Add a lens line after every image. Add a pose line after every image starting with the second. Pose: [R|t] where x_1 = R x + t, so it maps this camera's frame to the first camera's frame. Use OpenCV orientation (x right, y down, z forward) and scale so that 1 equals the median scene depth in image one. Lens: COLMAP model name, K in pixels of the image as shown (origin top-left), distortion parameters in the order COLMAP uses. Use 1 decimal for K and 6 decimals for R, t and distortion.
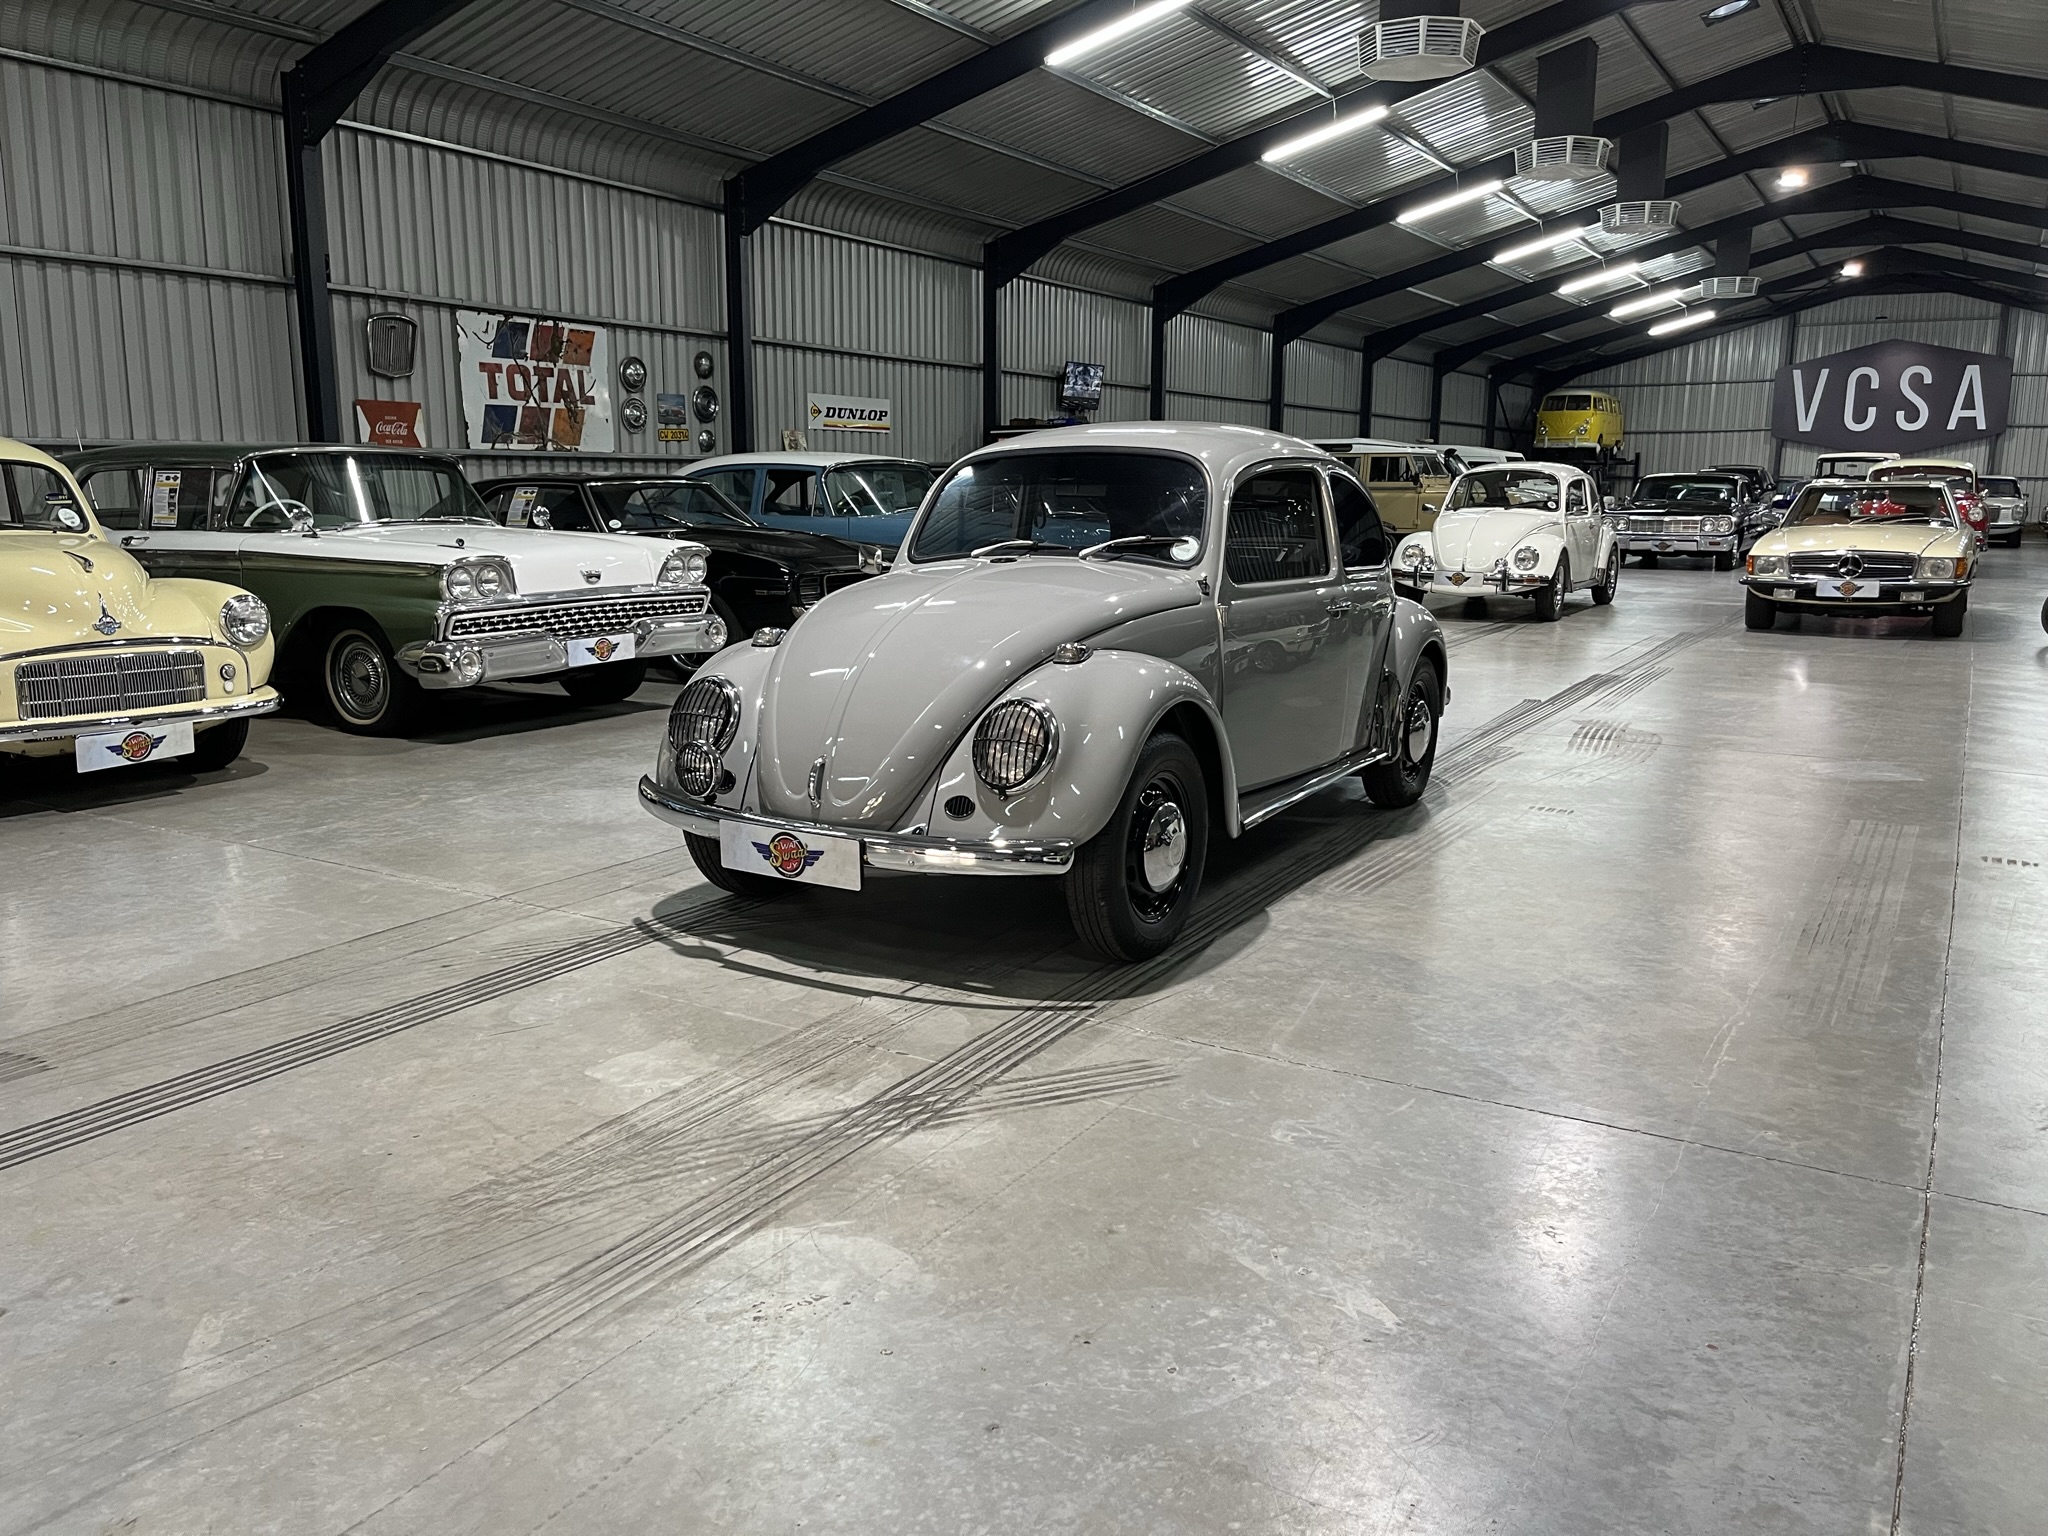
lens RADIAL K [[1547.0, 0, 1031.7], [0, 1547.0, 768.0], [0, 0, 1]] dist [0.071332, -0.096835]
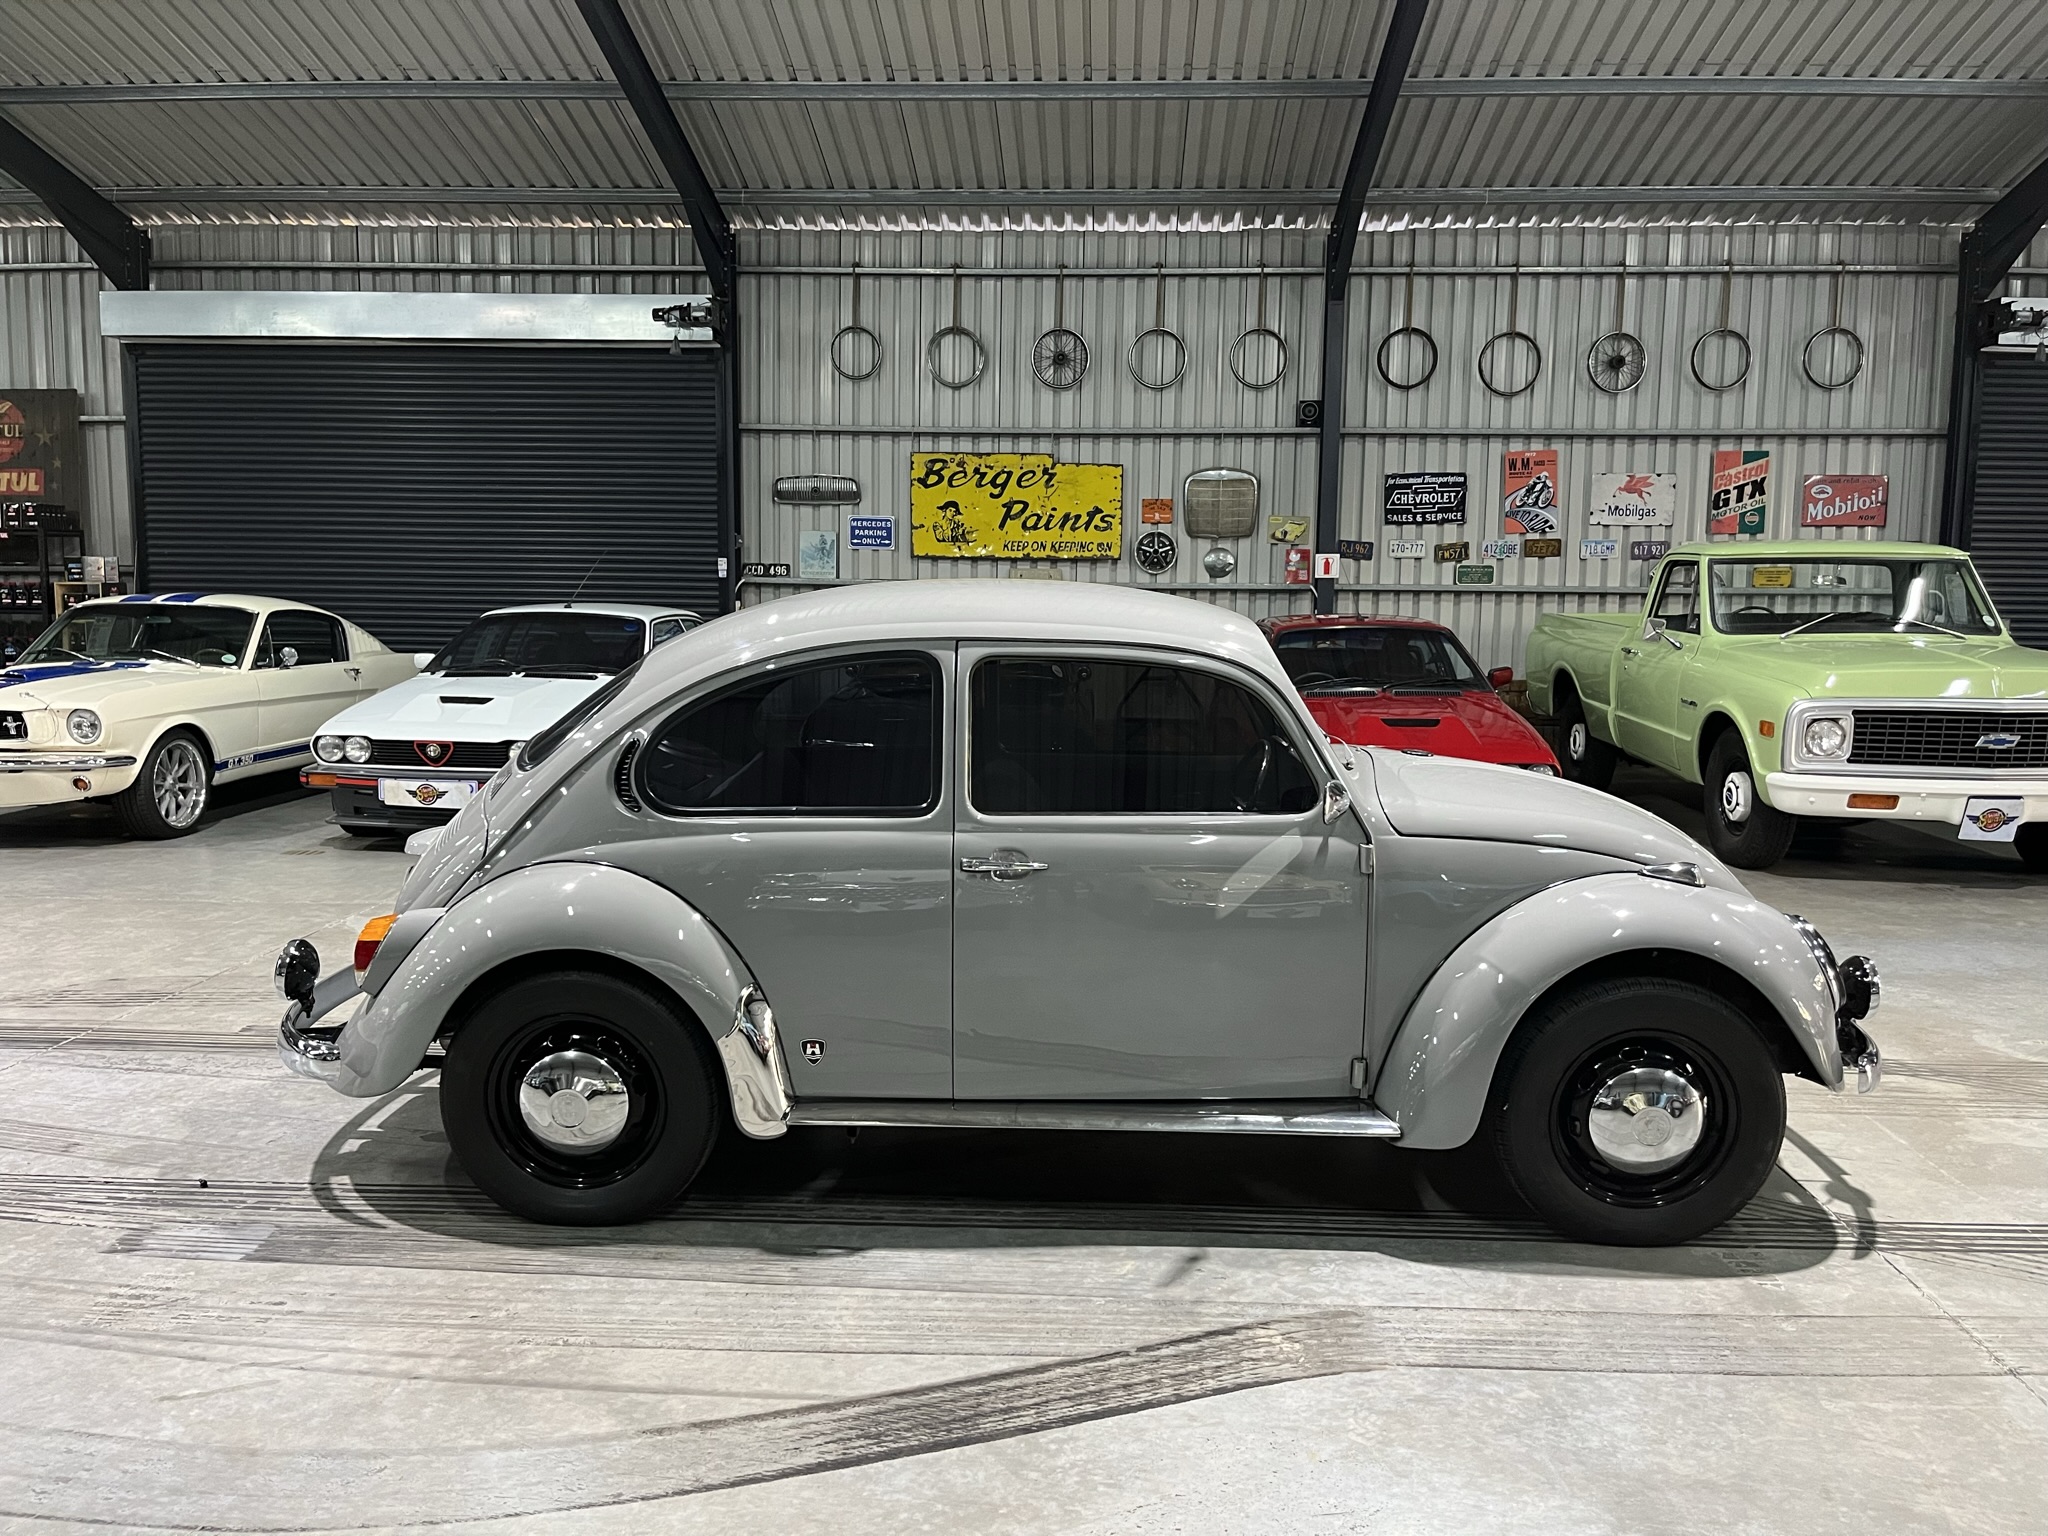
lens RADIAL K [[1556.4, 0, 1024.0], [0, 1556.4, 768.0], [0, 0, 1]] dist [0.089499, -0.135710]
pose [[-0.468530, -0.113598, 0.876114, -0.696573], [0.146252, 0.968042, 0.203730, -0.342040], [-0.871258, 0.223587, -0.436942, 1.607509]]
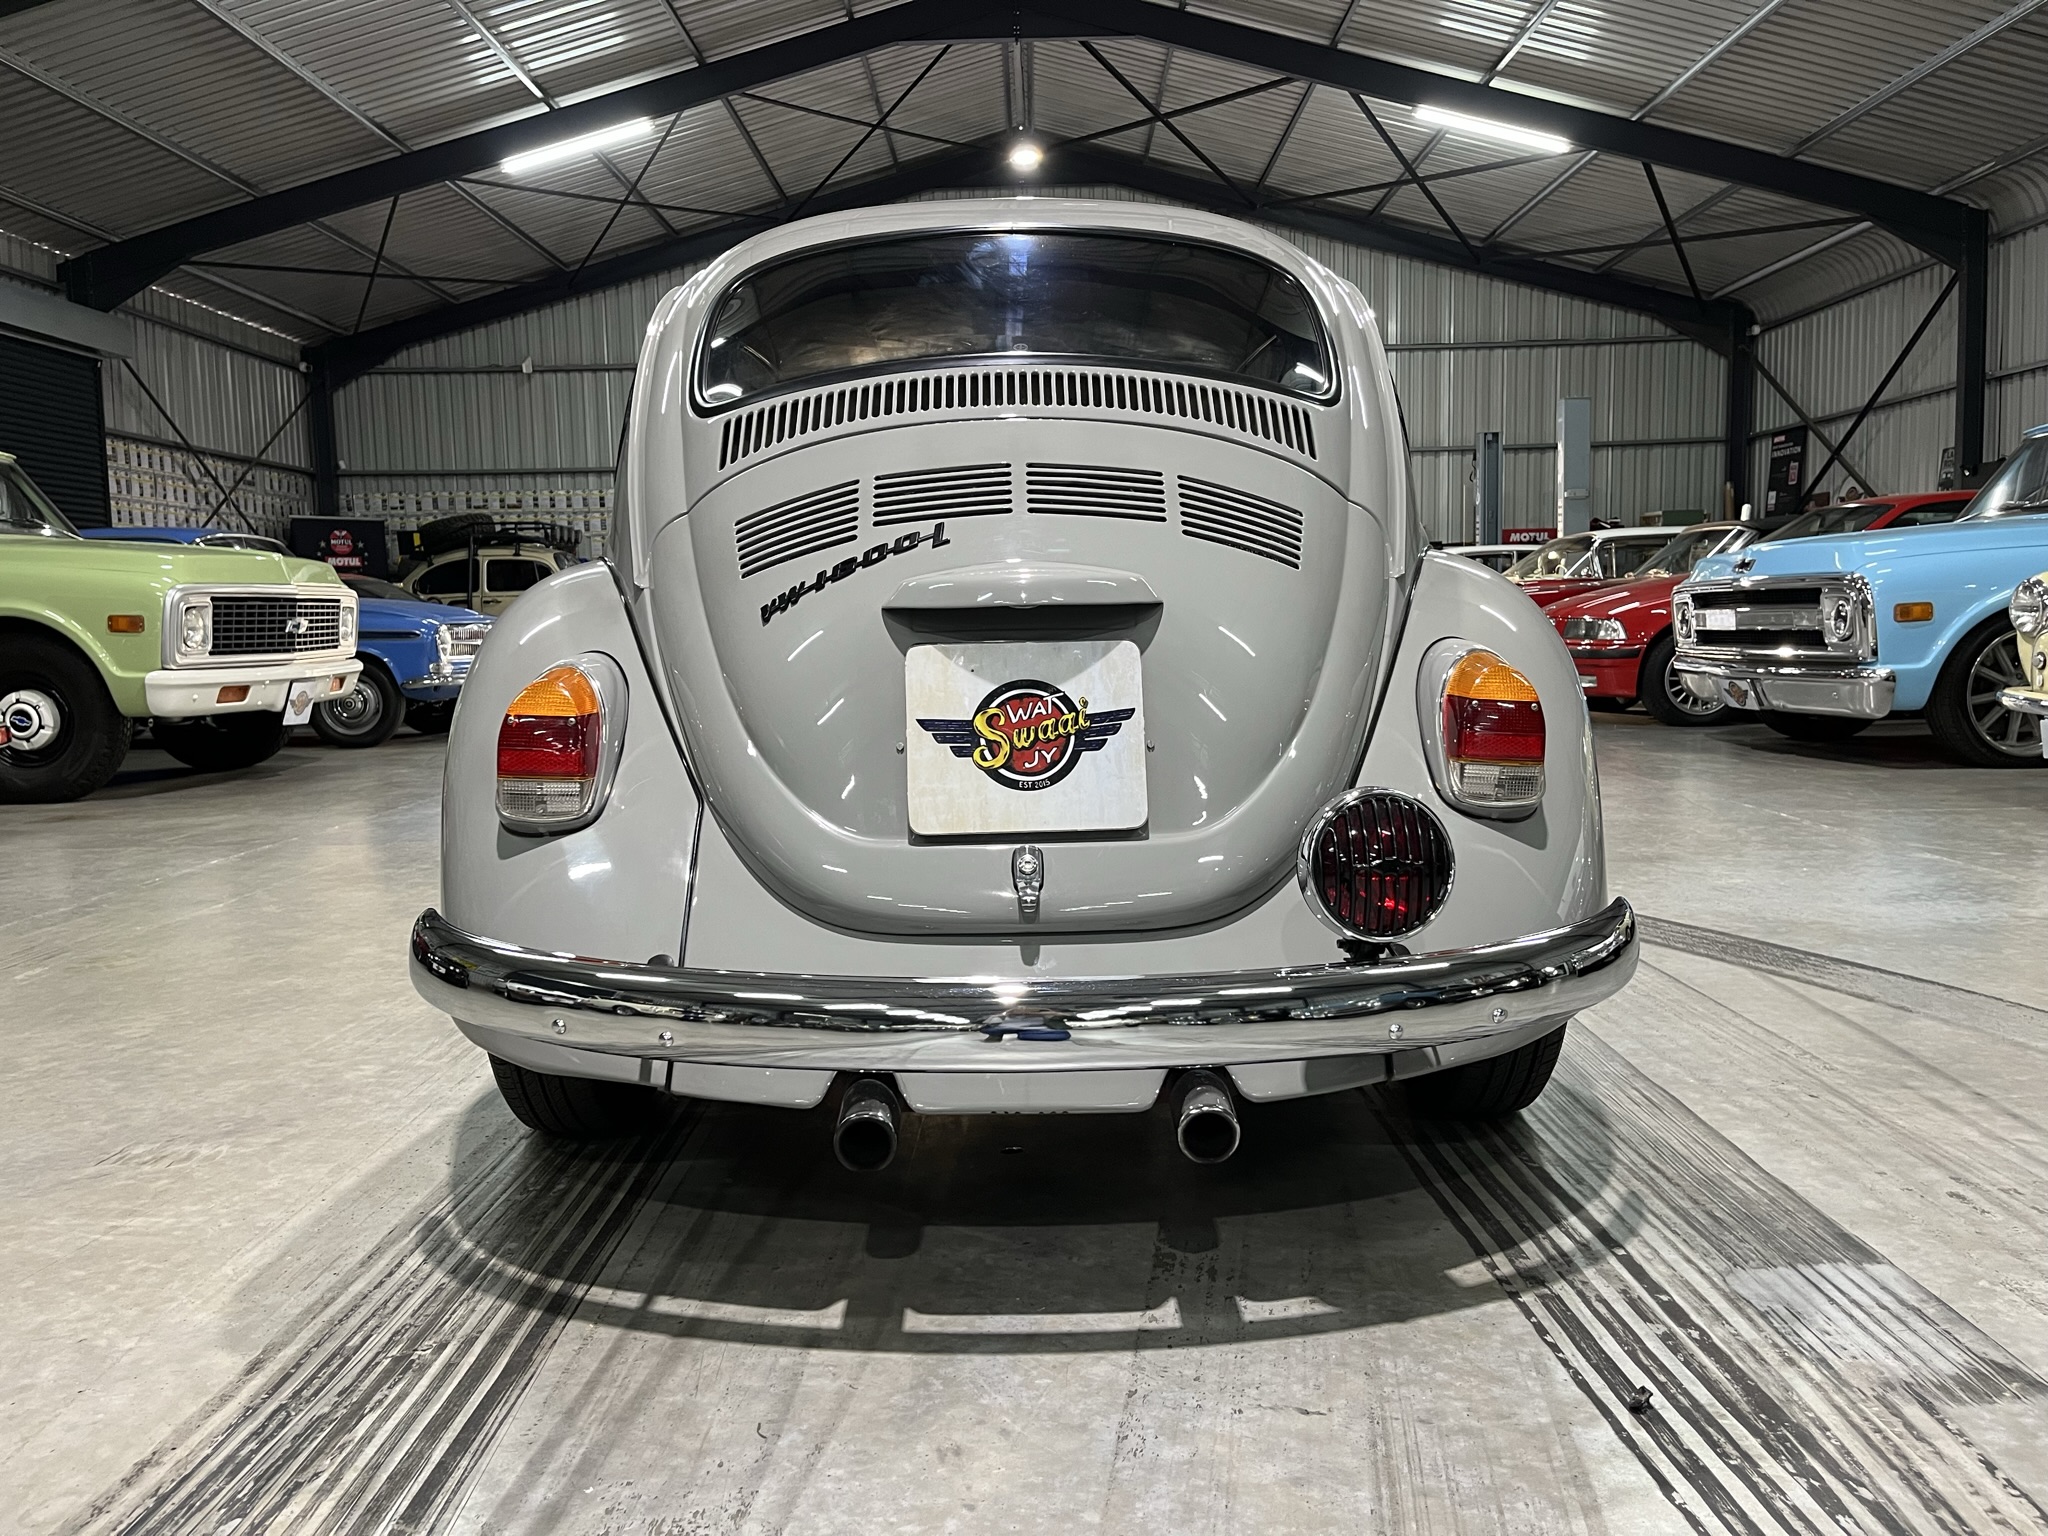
lens RADIAL K [[1547.0, 0, 1031.7], [0, 1547.0, 768.0], [0, 0, 1]] dist [0.071332, -0.096835]
pose [[-0.858386, 0.064752, -0.508901, 0.451200], [-0.074700, 0.965652, 0.248870, -0.218313], [0.507536, 0.251641, -0.824065, 1.832273]]
